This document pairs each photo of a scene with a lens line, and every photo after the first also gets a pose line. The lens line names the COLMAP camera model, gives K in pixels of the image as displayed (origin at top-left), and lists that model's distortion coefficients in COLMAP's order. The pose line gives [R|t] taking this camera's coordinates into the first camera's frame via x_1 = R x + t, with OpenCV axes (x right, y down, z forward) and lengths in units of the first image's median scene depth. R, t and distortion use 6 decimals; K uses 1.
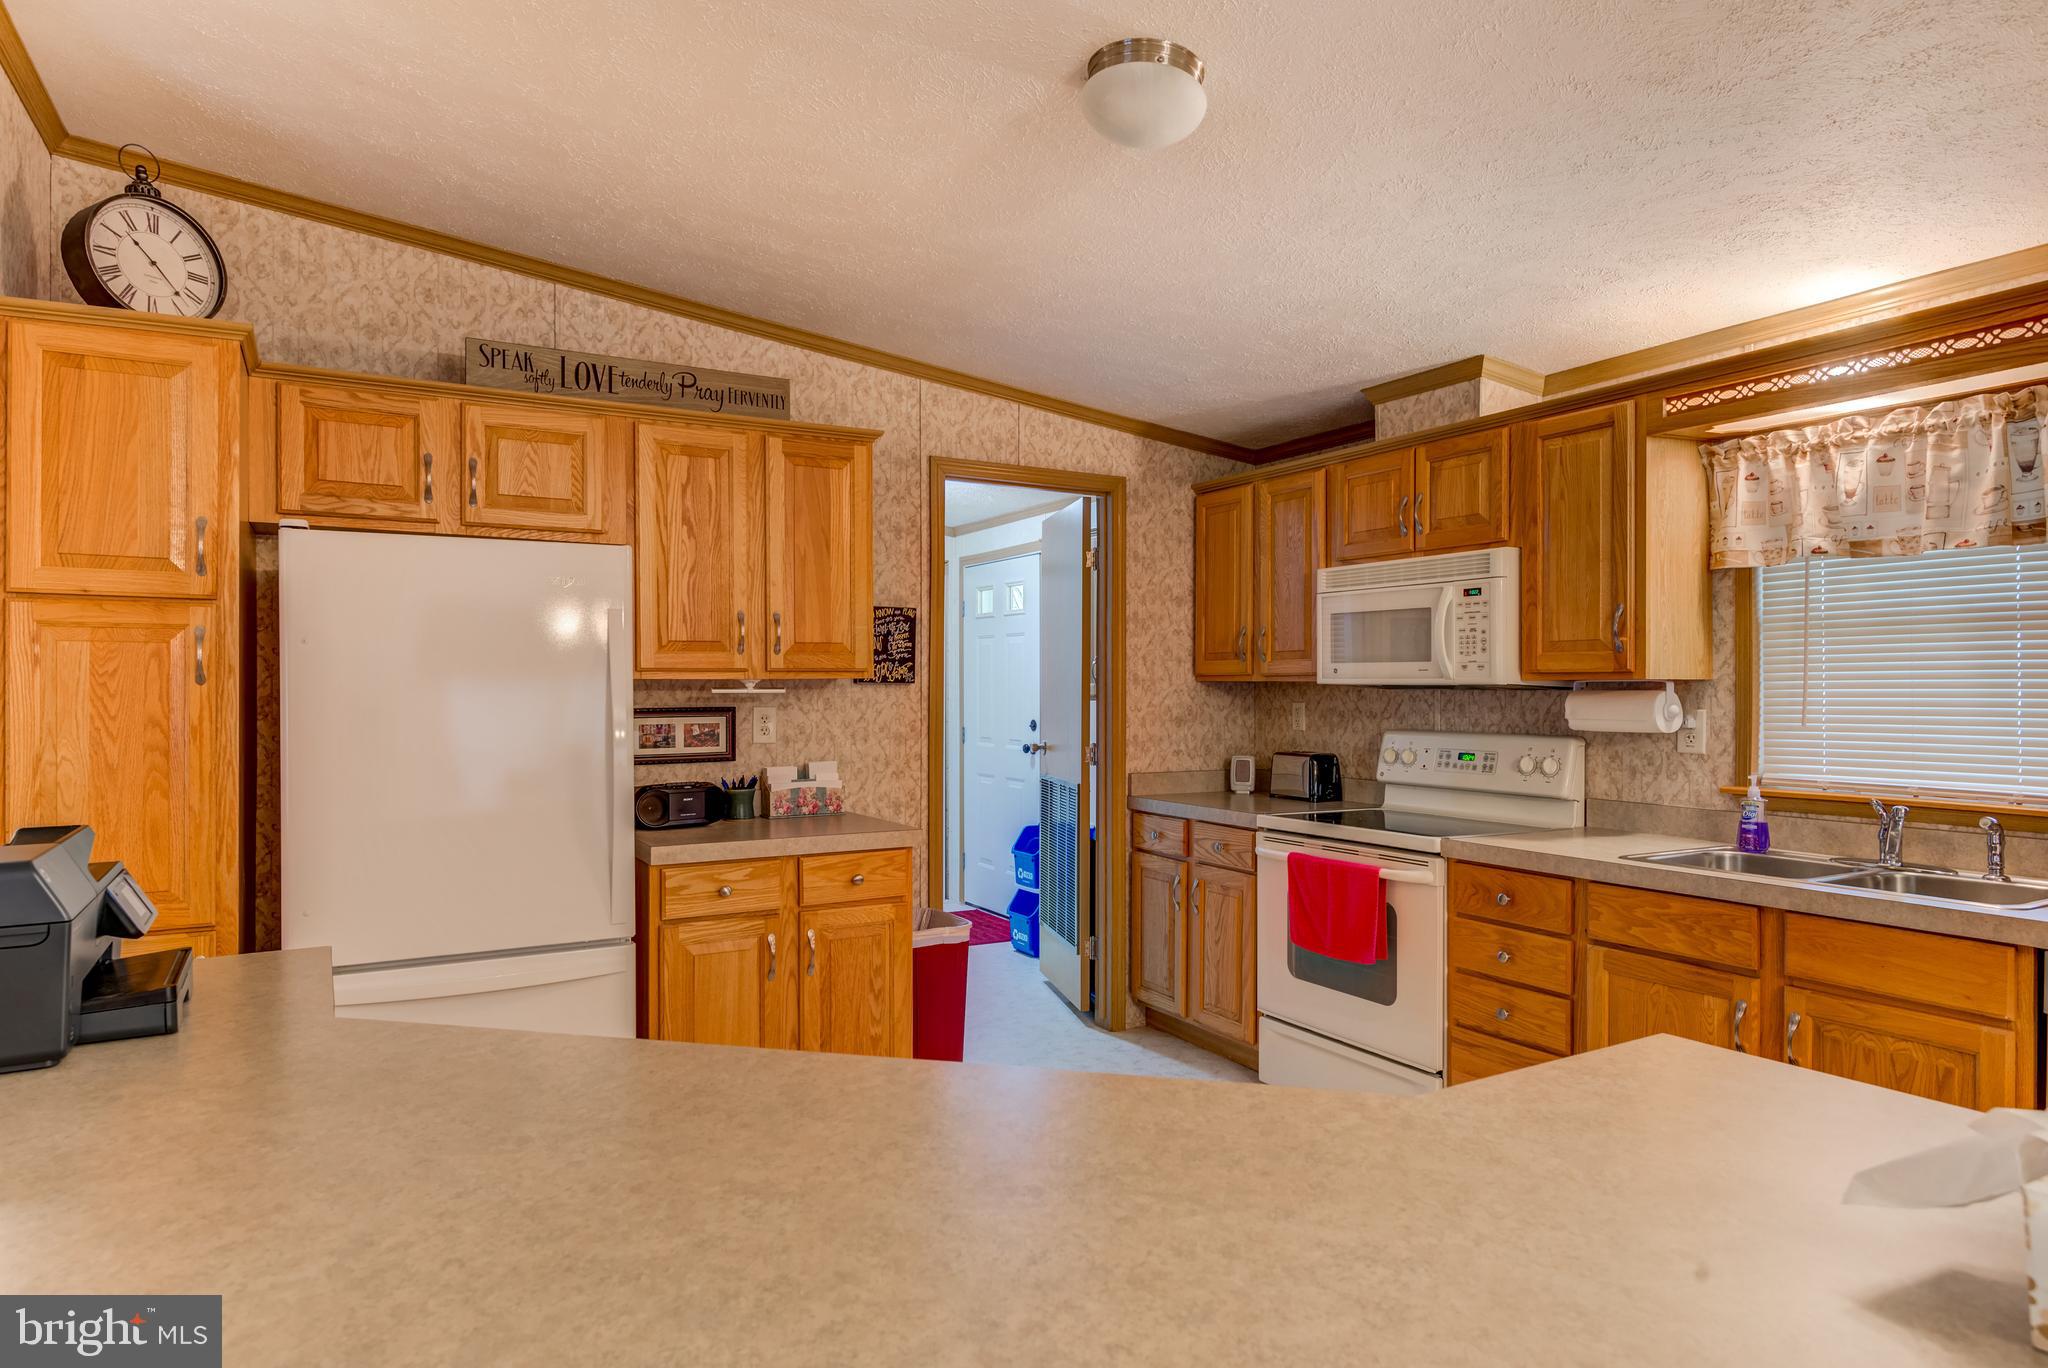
lens RADIAL K [[1239.6, 0, 1002.7], [0, 1239.6, 691.0], [0, 0, 1]] dist [0.026826, -0.013283]
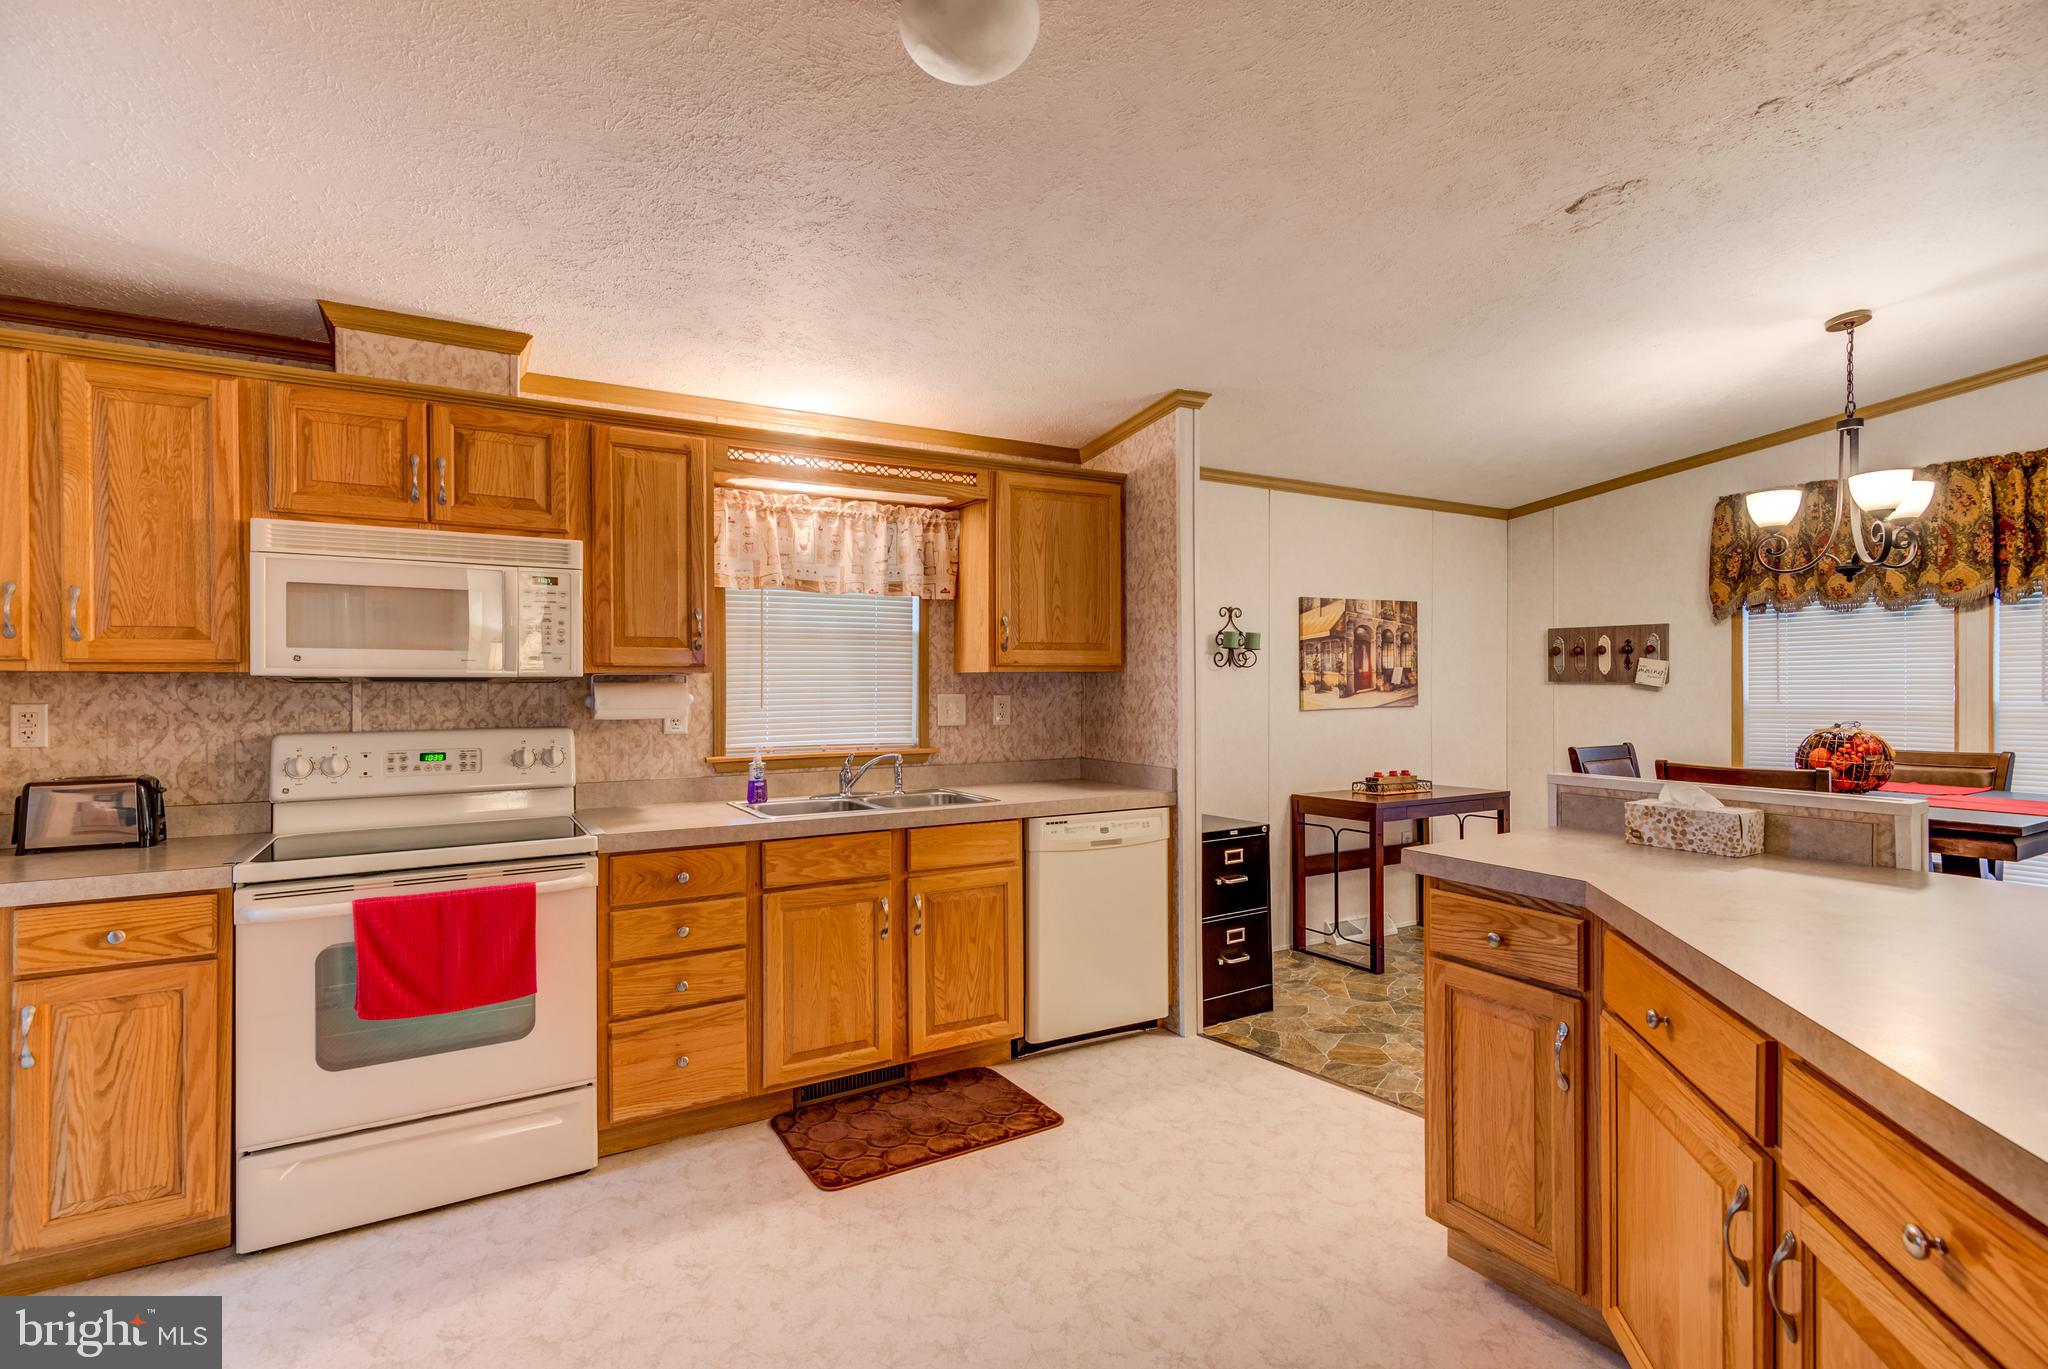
lens RADIAL K [[979.4, 0, 1024.4], [0, 979.4, 687.7], [0, 0, 1]] dist [0.020209, -0.001947]
pose [[-0.031940, -0.004092, 0.999481, -0.398121], [0.007198, 0.999965, 0.004324, 0.002777], [-0.999464, 0.007332, -0.031909, 0.653655]]
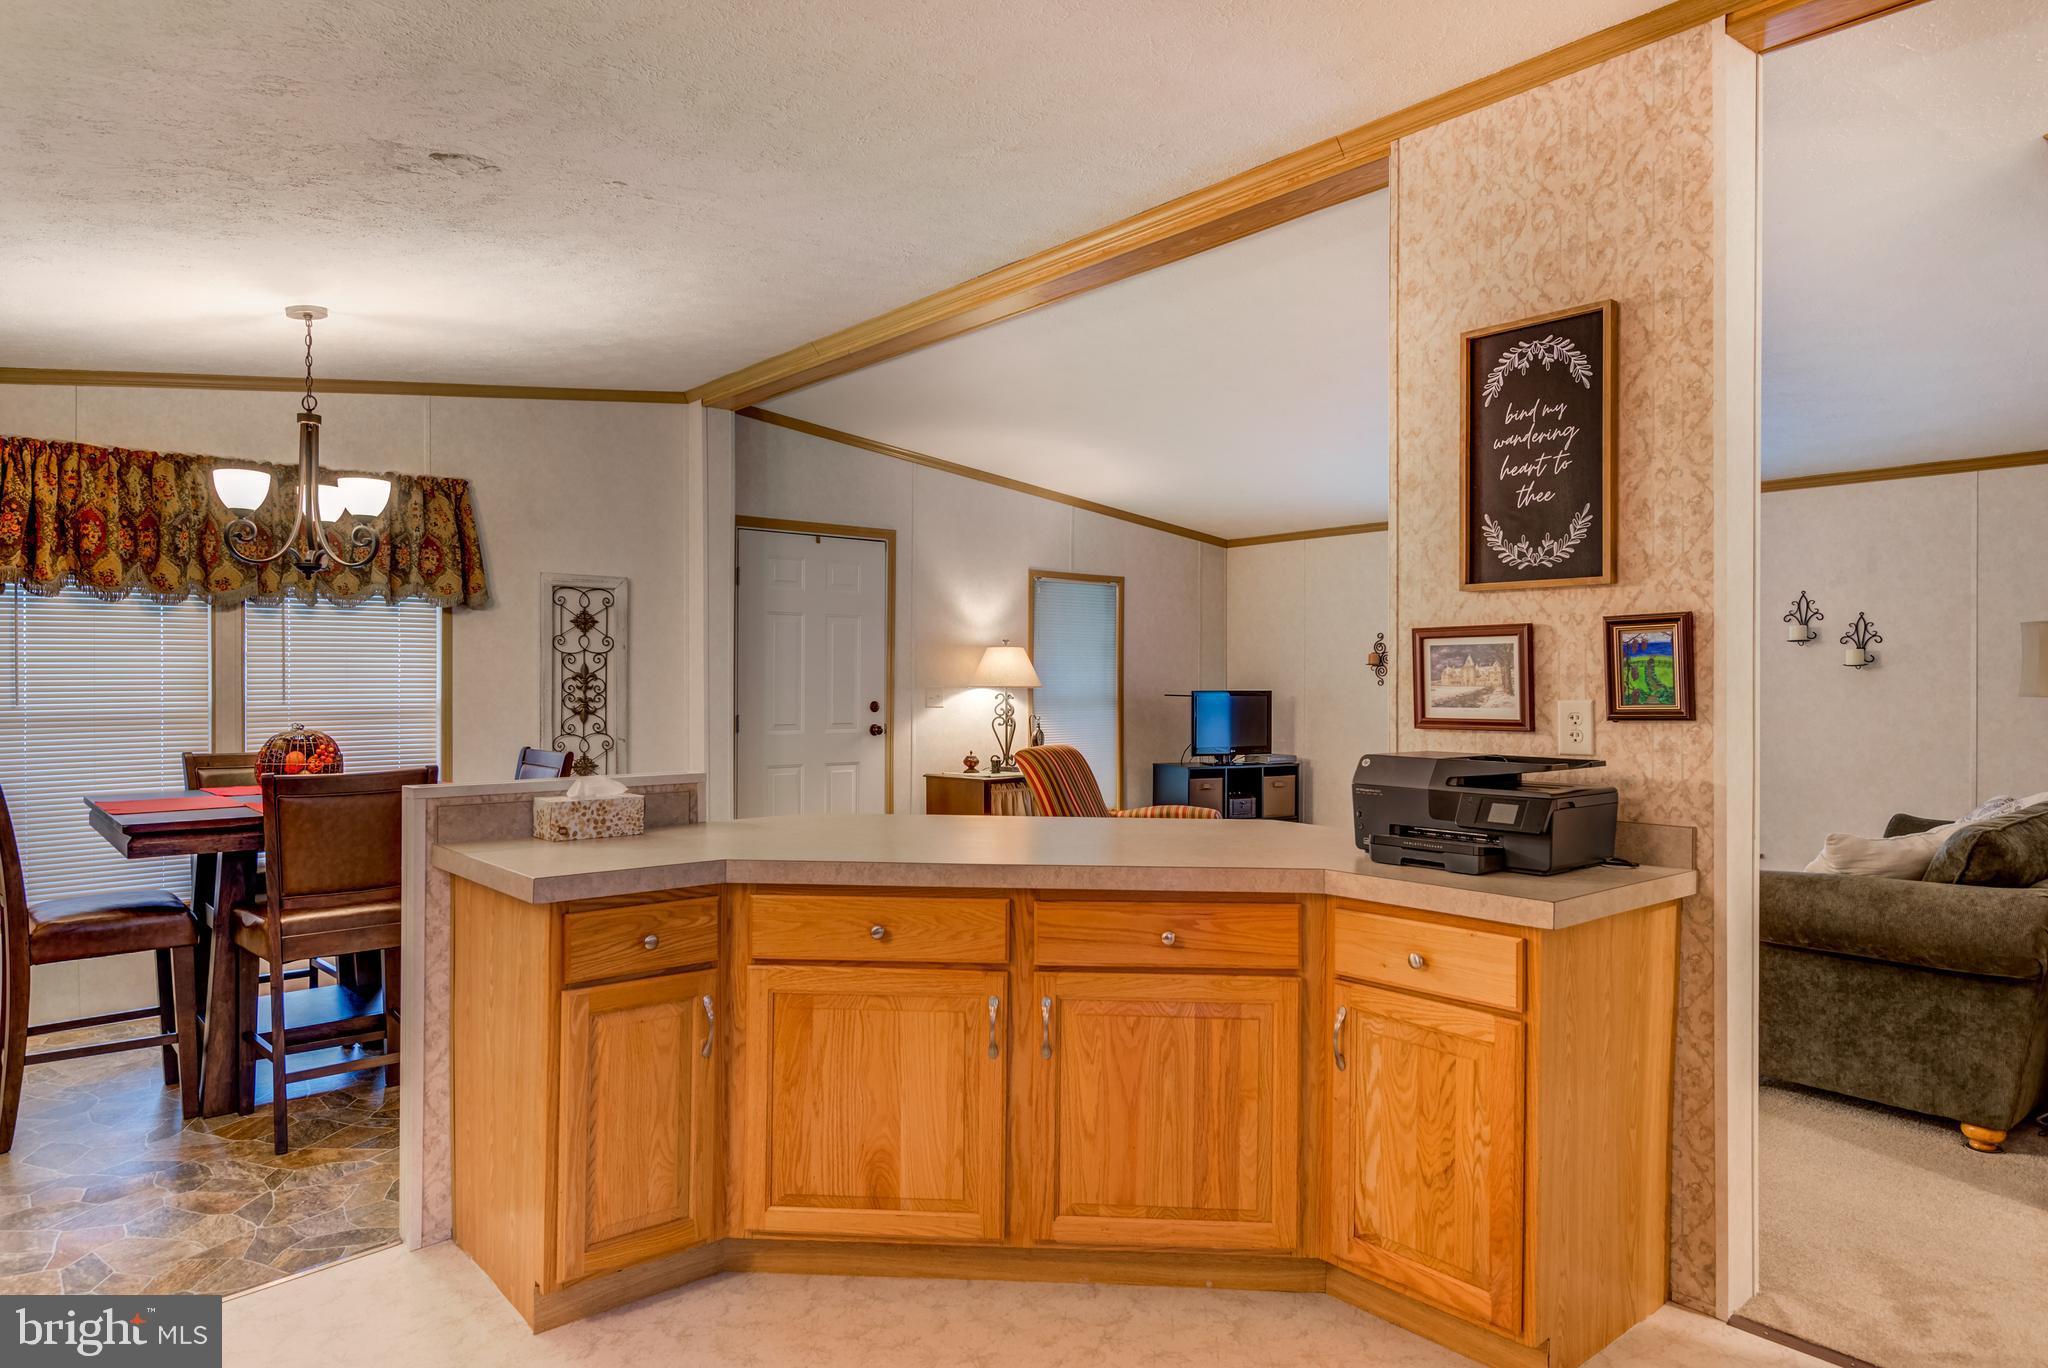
lens RADIAL K [[1239.6, 0, 1018.0], [0, 1239.6, 684.7], [0, 0, 1]] dist [0.026826, -0.013283]
pose [[-0.981328, 0.001564, -0.192335, 0.074520], [-0.000113, 0.999962, 0.008709, -0.000725], [0.192342, 0.008569, -0.981291, 1.087910]]
